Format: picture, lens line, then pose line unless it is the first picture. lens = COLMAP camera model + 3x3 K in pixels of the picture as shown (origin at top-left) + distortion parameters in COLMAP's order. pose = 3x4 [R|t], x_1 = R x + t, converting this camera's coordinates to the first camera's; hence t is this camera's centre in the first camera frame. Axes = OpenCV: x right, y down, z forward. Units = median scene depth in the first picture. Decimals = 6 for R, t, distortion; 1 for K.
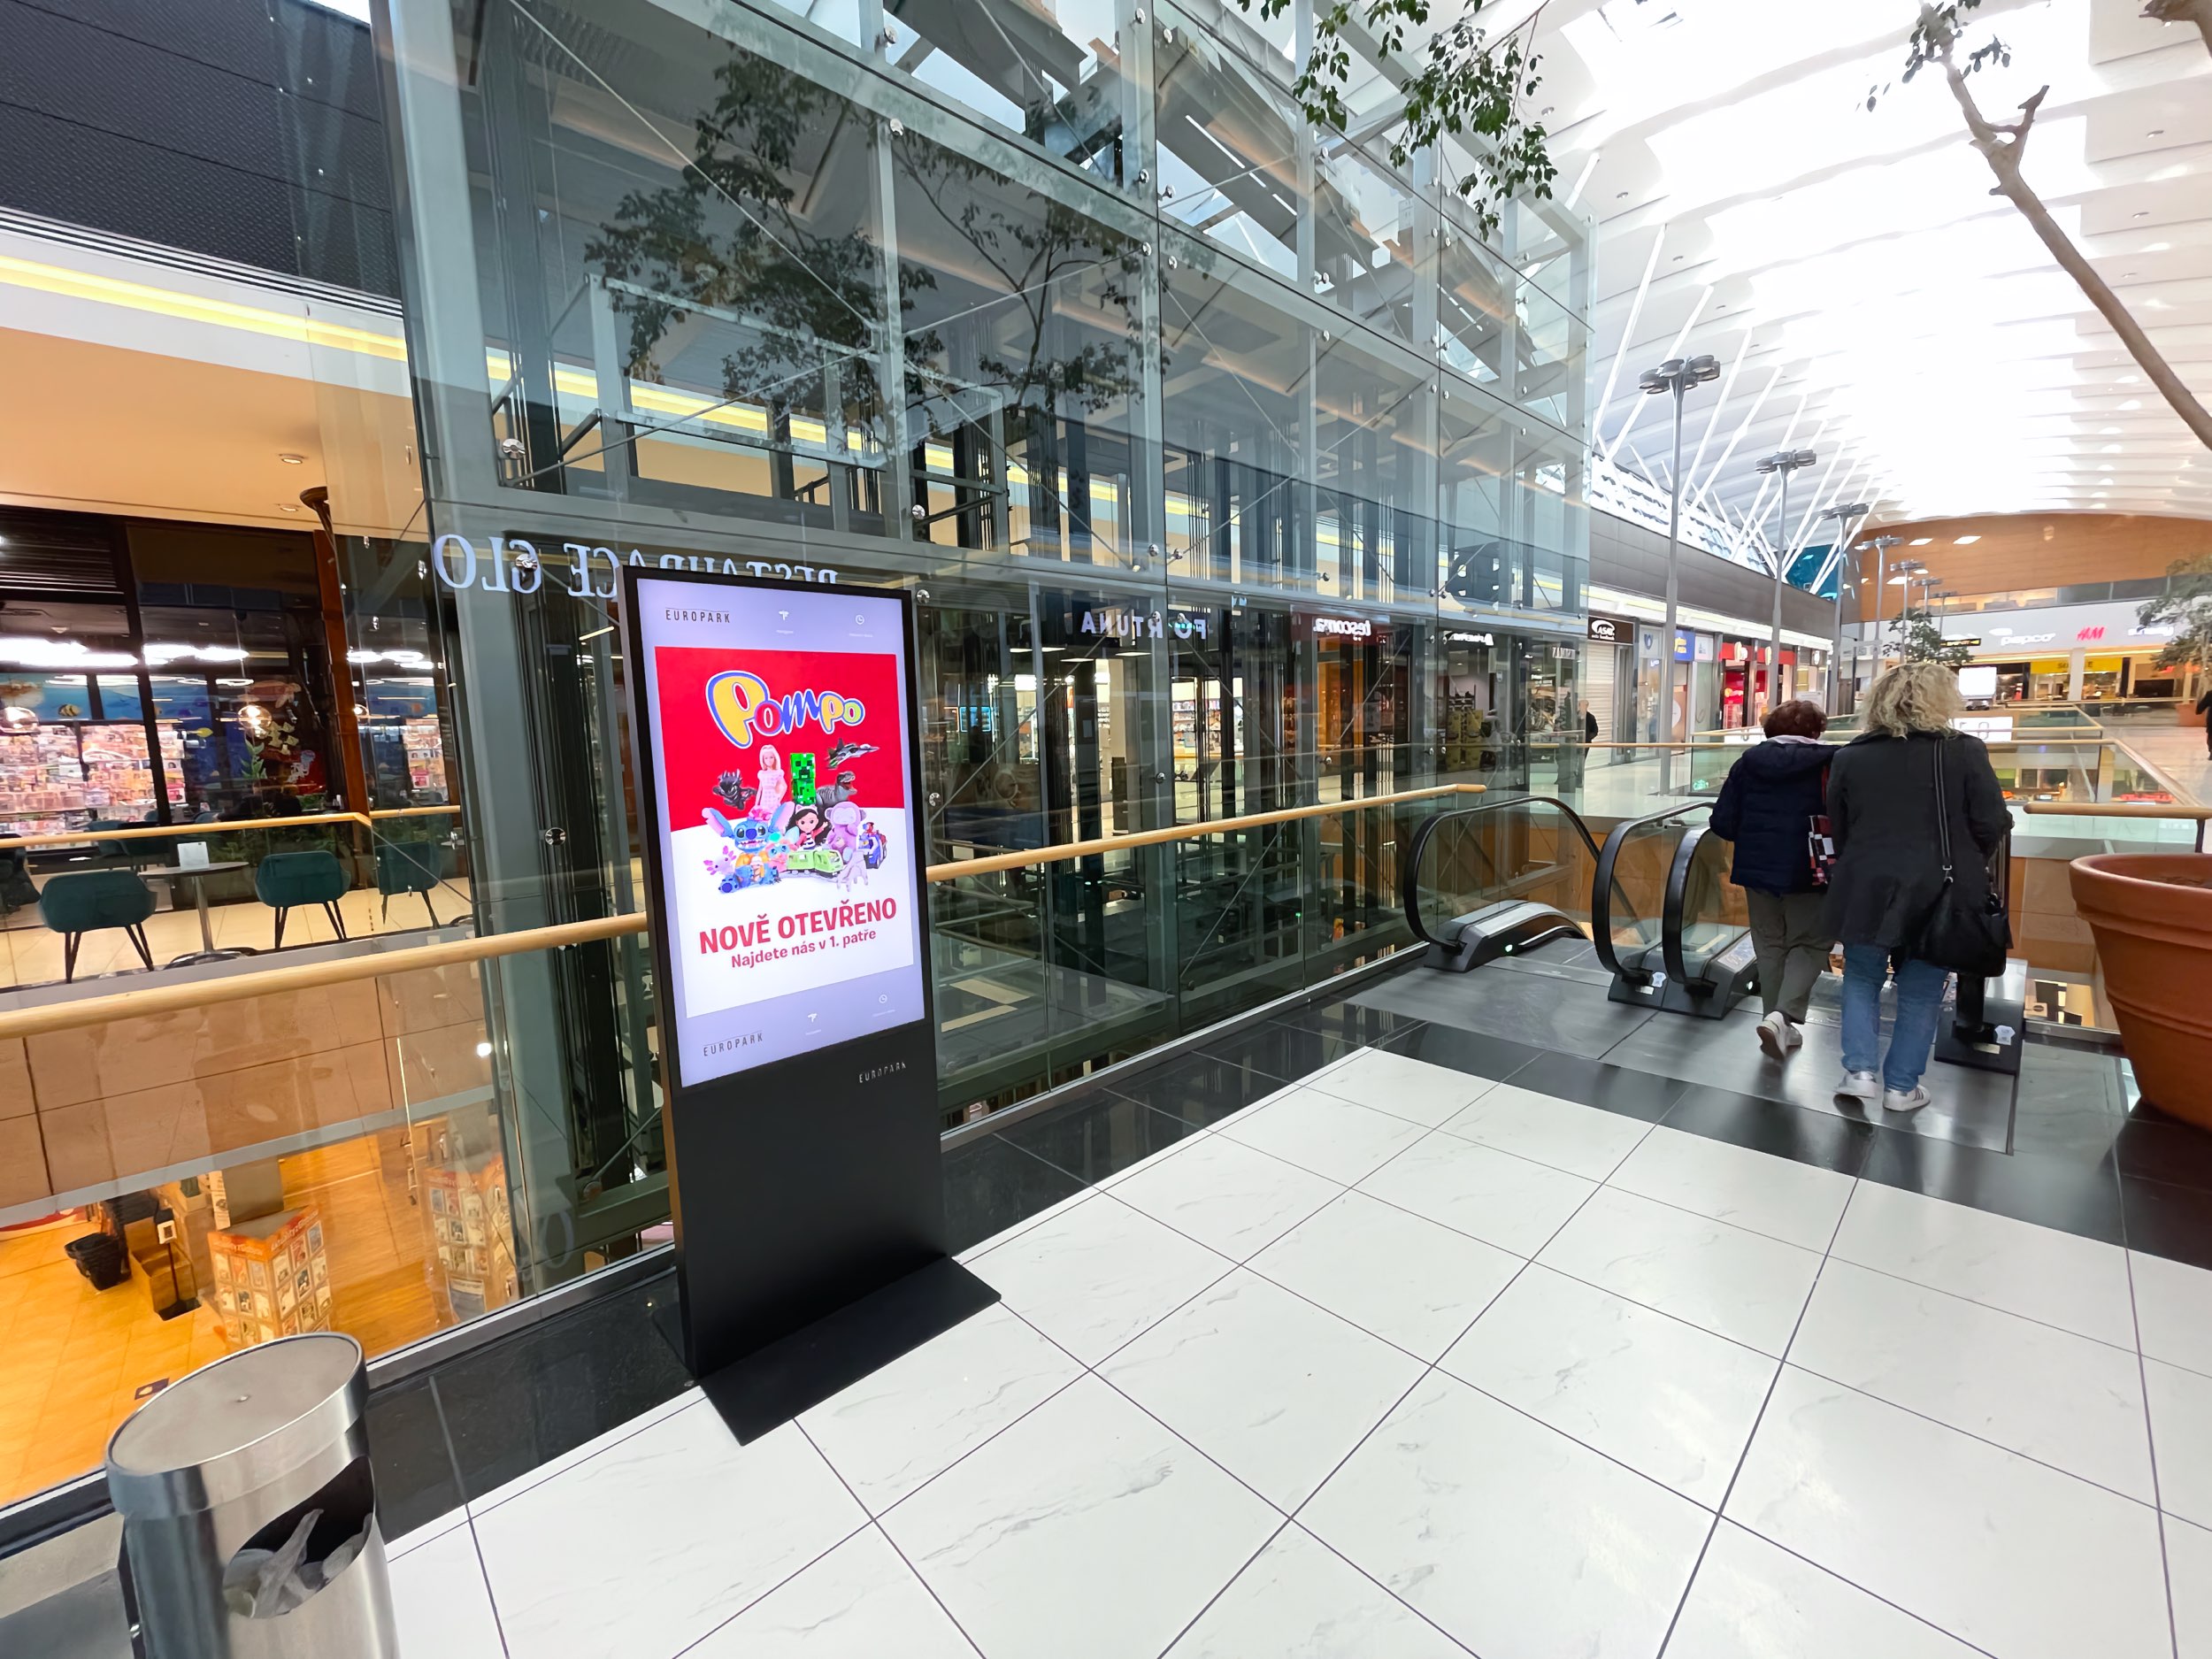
lens RADIAL K [[895.9, 0, 1110.0], [0, 895.9, 827.2], [0, 0, 1]] dist [-0.007736, 0.000854]
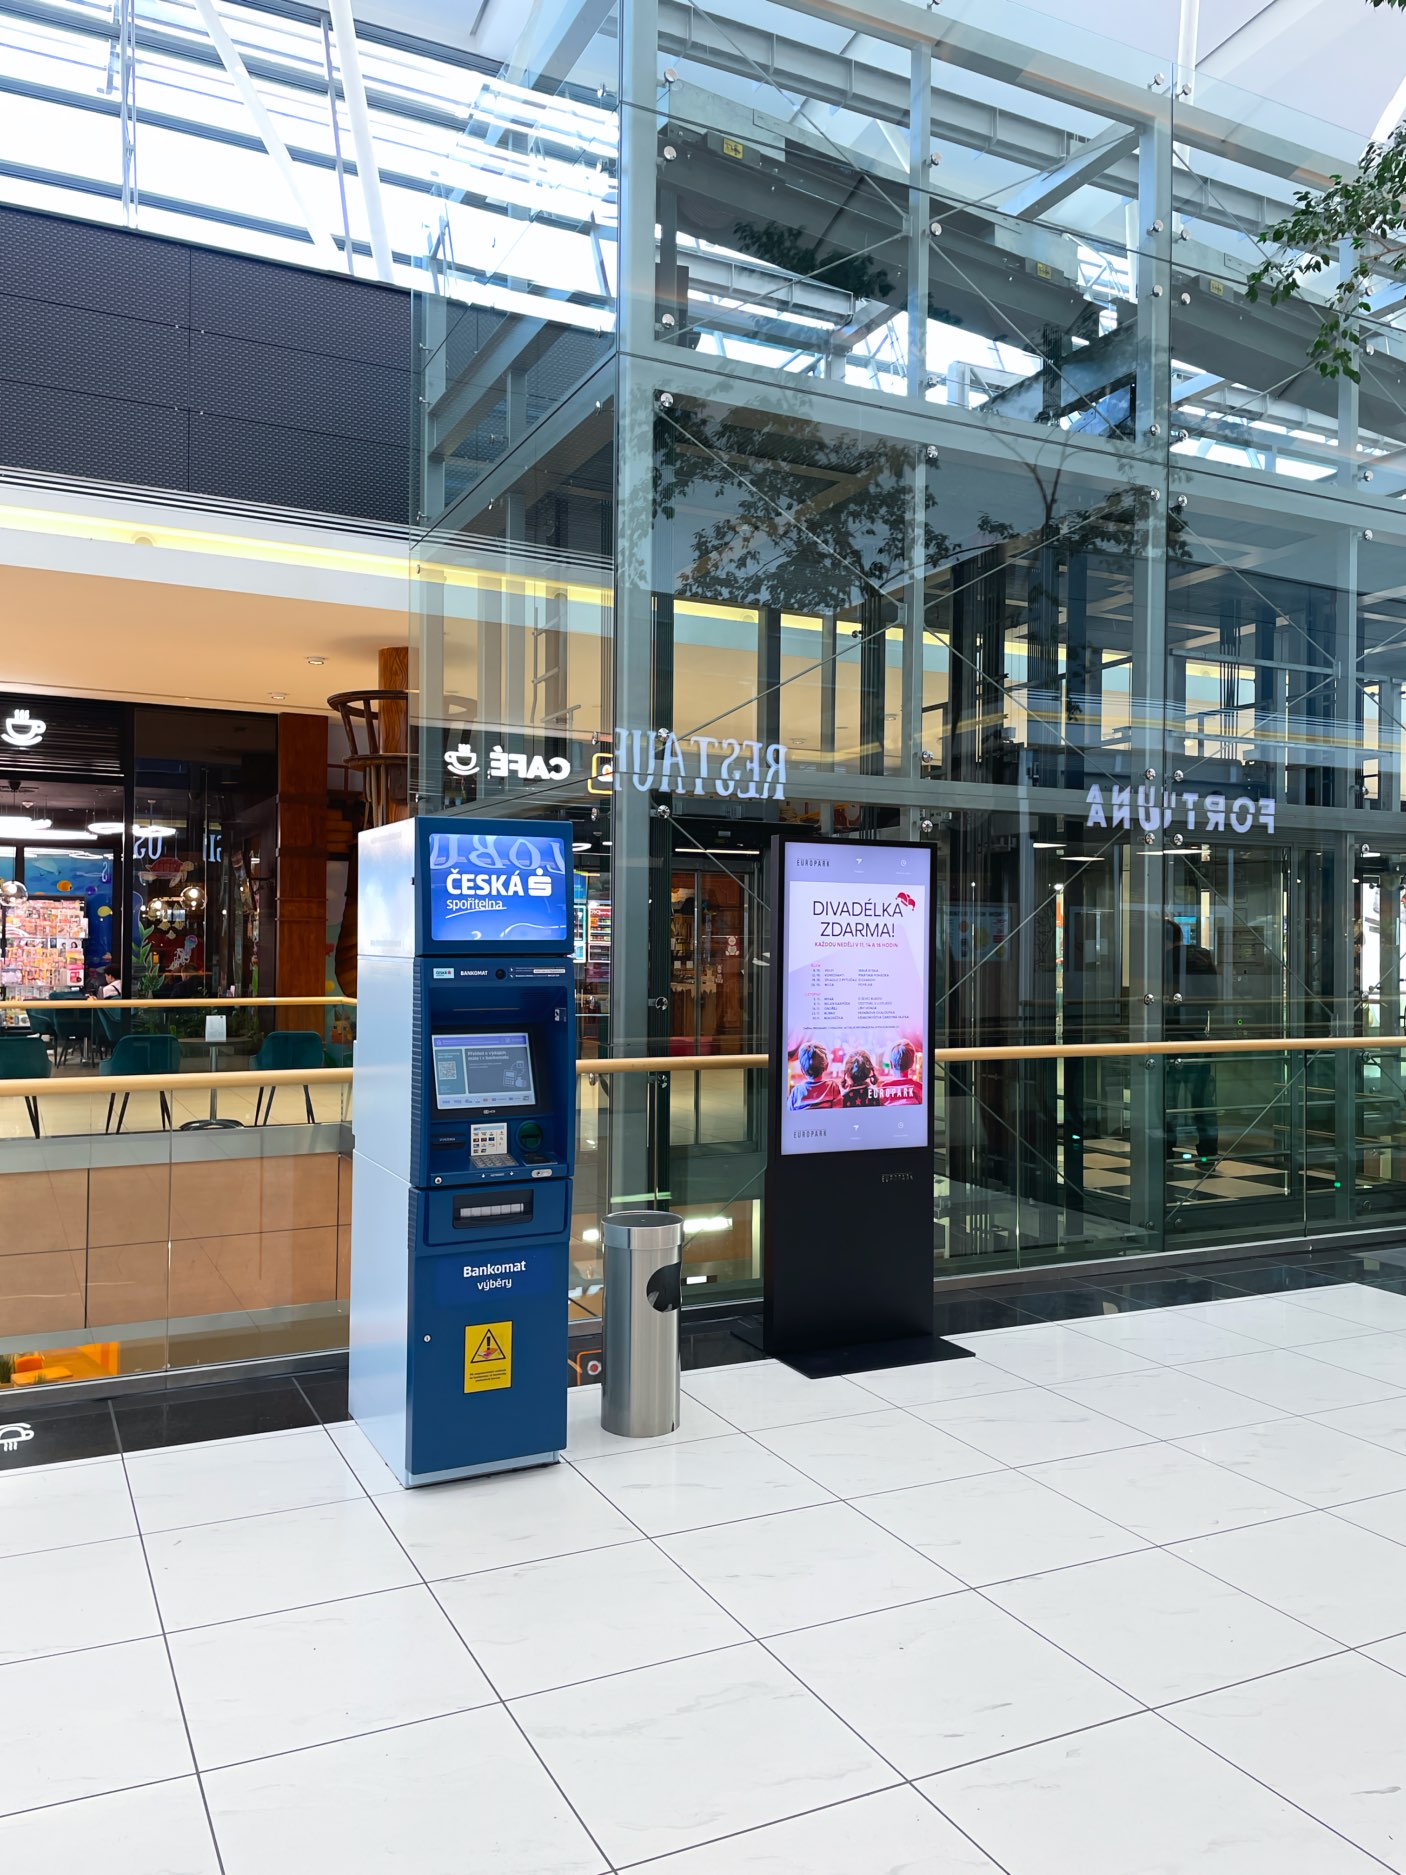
lens RADIAL K [[1410.3, 0, 705.4], [0, 1410.3, 935.3], [0, 0, 1]] dist [0.079022, -0.105966]
pose [[0.953928, 0.041435, -0.297161, 0.033601], [-0.075893, 0.991533, -0.105371, 0.049660], [0.290279, 0.123068, 0.948995, -0.410794]]
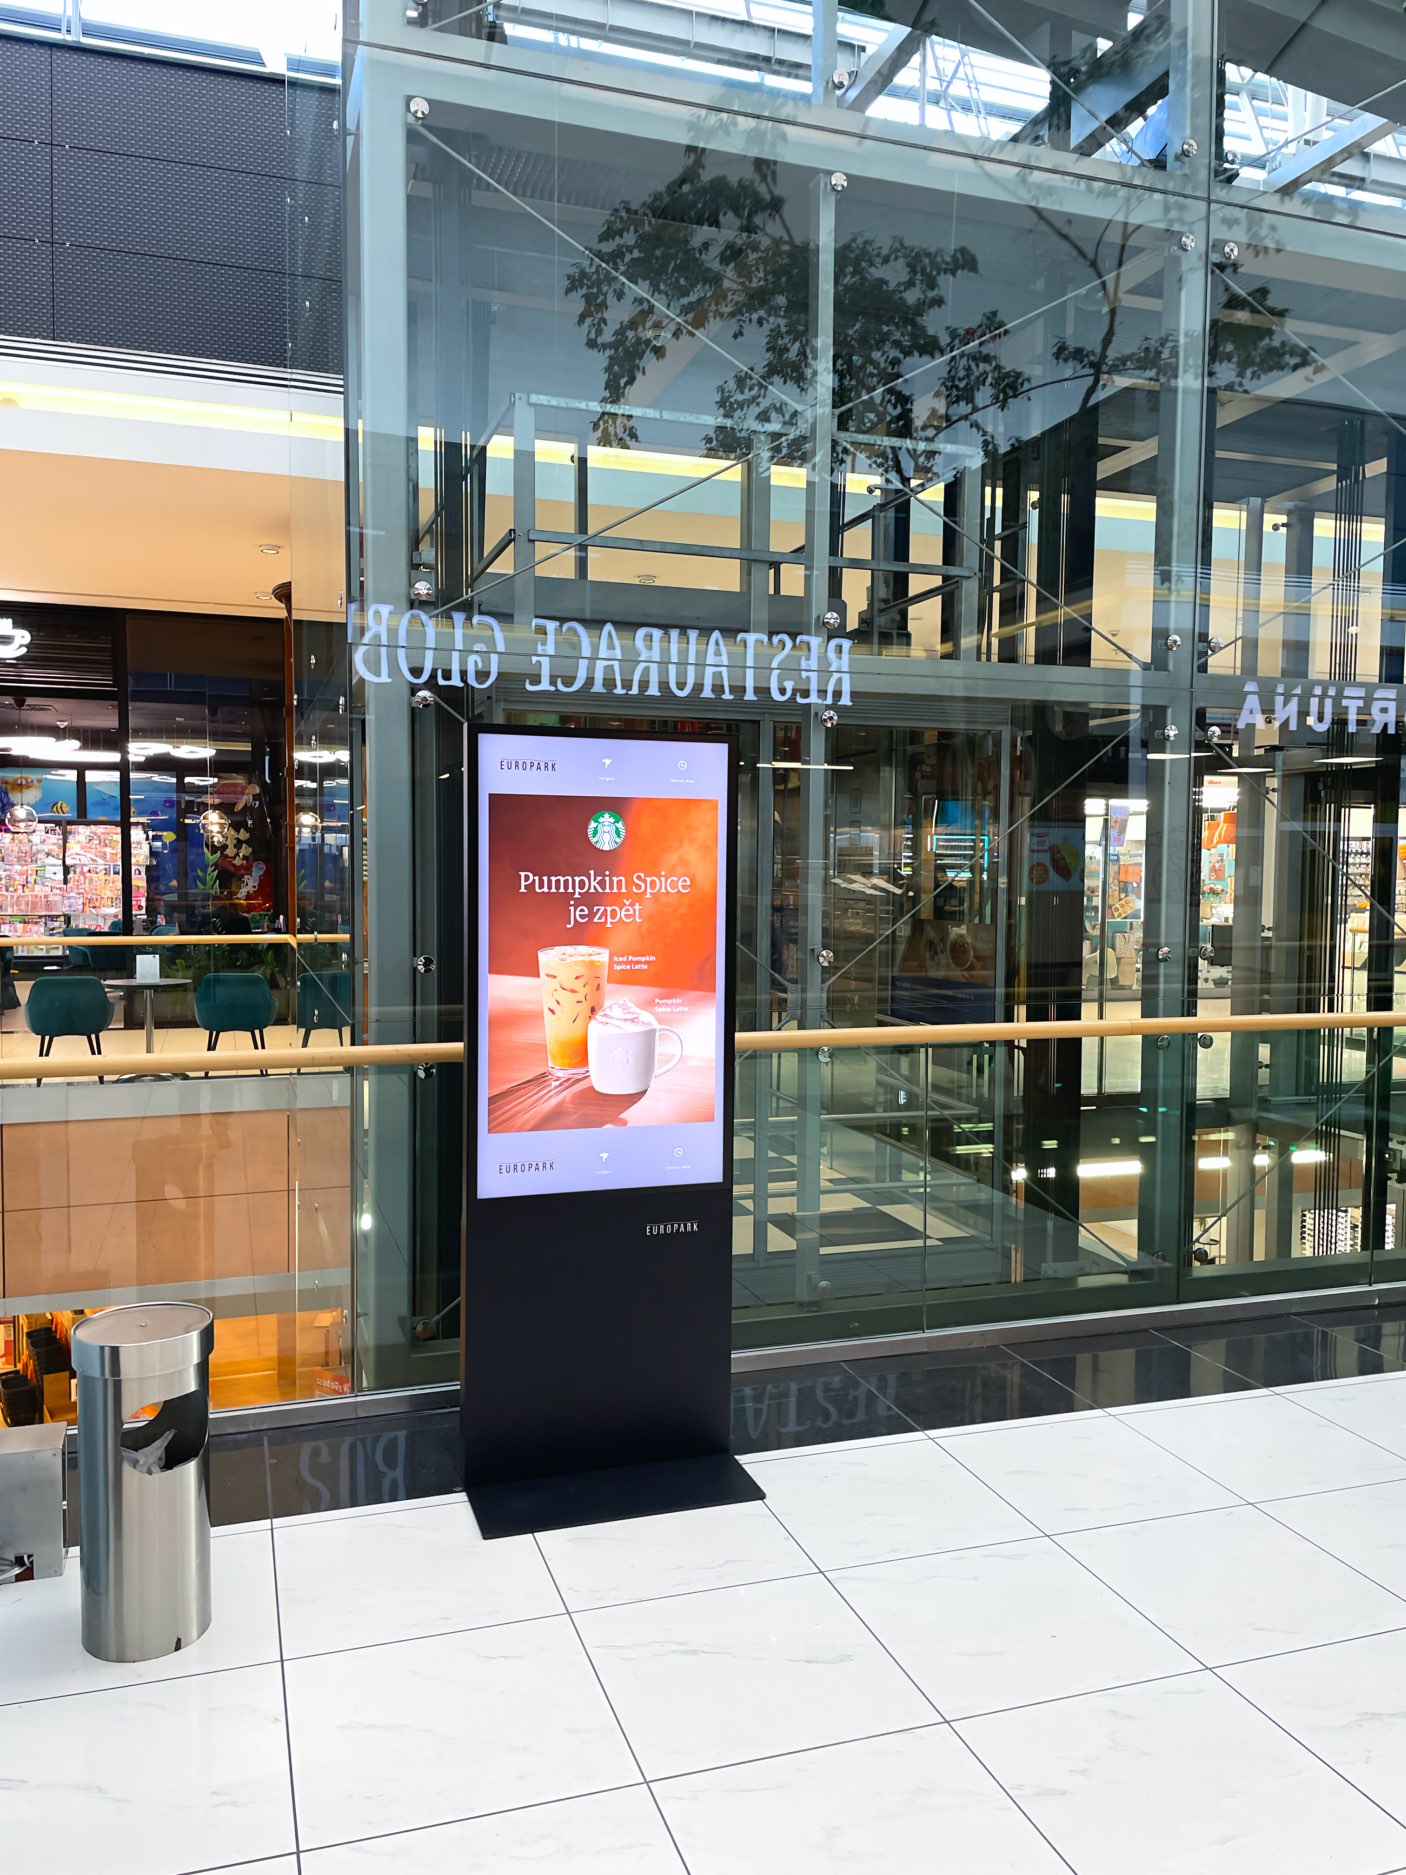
lens RADIAL K [[1410.3, 0, 697.4], [0, 1410.3, 953.1], [0, 0, 1]] dist [0.079022, -0.105966]
pose [[0.905377, 0.067674, -0.419182, 0.127680], [-0.087216, 0.995807, -0.027610, 0.005394], [0.415556, 0.061557, 0.907482, -0.127437]]
